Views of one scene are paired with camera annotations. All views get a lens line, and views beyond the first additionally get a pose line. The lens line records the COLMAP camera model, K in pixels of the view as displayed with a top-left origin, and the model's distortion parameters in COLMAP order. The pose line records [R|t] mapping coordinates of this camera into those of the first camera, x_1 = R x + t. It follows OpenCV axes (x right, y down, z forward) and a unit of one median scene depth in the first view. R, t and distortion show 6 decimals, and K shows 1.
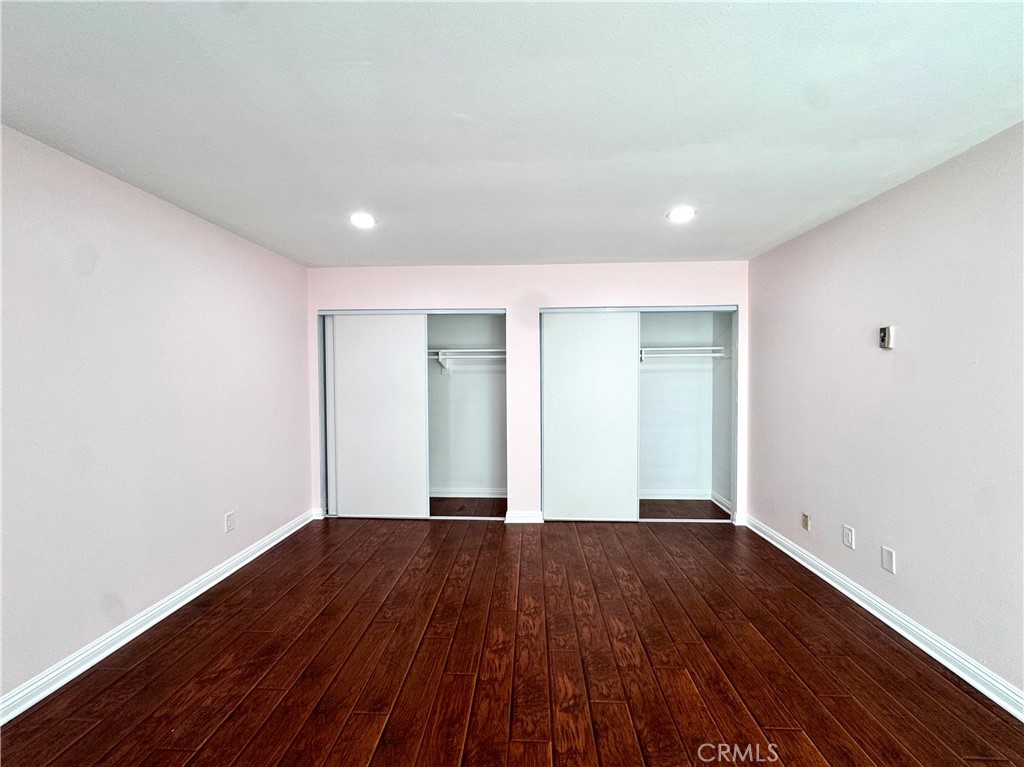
lens RADIAL K [[415.4, 0, 512.0], [0, 415.4, 383.5], [0, 0, 1]] dist [-0.002834, -0.000133]
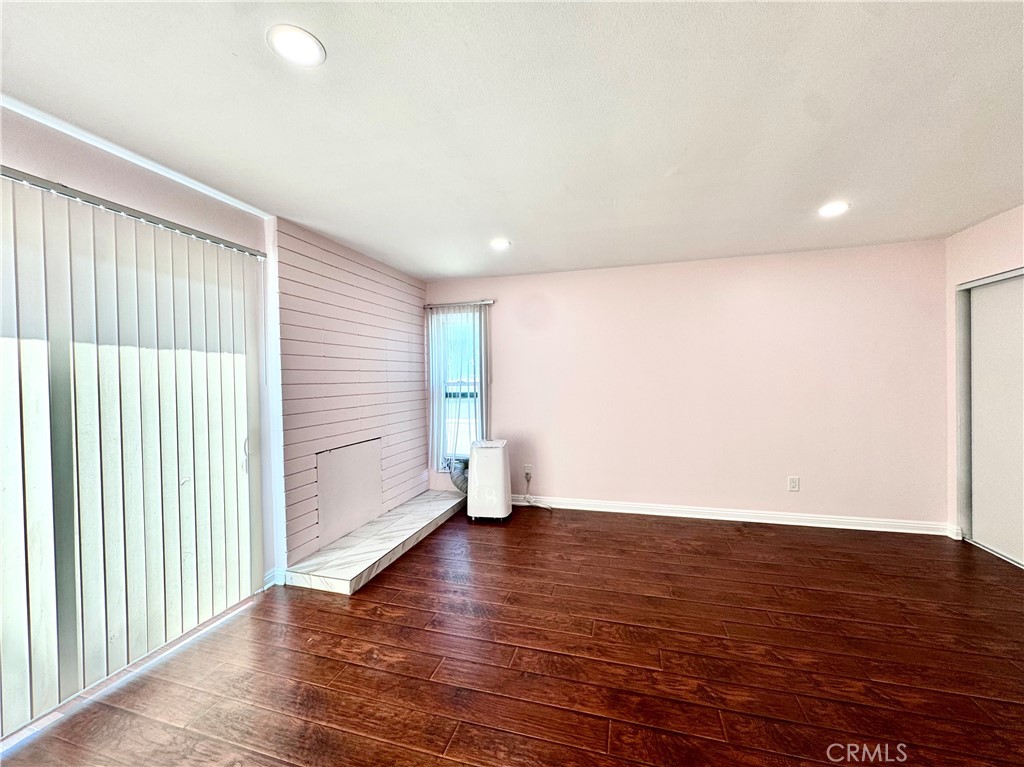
lens RADIAL K [[415.4, 0, 512.0], [0, 415.4, 383.5], [0, 0, 1]] dist [-0.002834, -0.000133]
pose [[-0.234699, 0.022396, -0.971810, 0.913626], [-0.001551, 0.999725, 0.023413, 0.001791], [0.972067, 0.007002, -0.234600, 0.576967]]
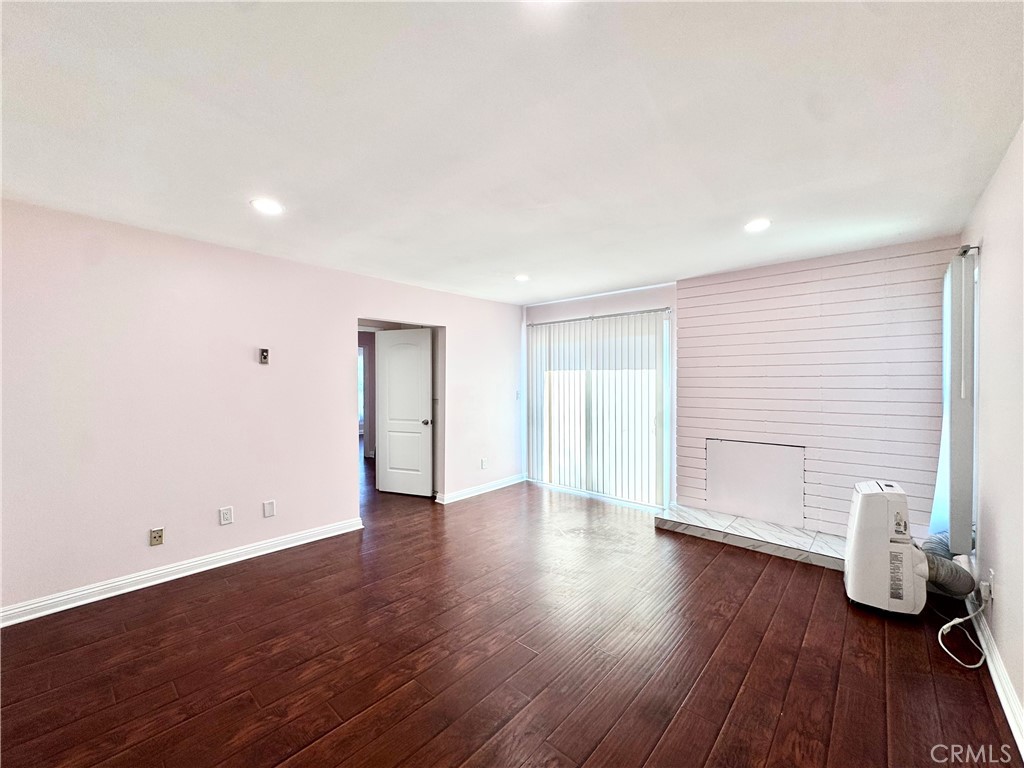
lens RADIAL K [[415.4, 0, 512.0], [0, 415.4, 384.0], [0, 0, 1]] dist [-0.002834, -0.000133]
pose [[-0.774083, 0.000137, 0.633084, -0.667728], [0.015863, 0.999690, 0.019180, -0.027729], [-0.632886, 0.024889, -0.773845, 1.559831]]
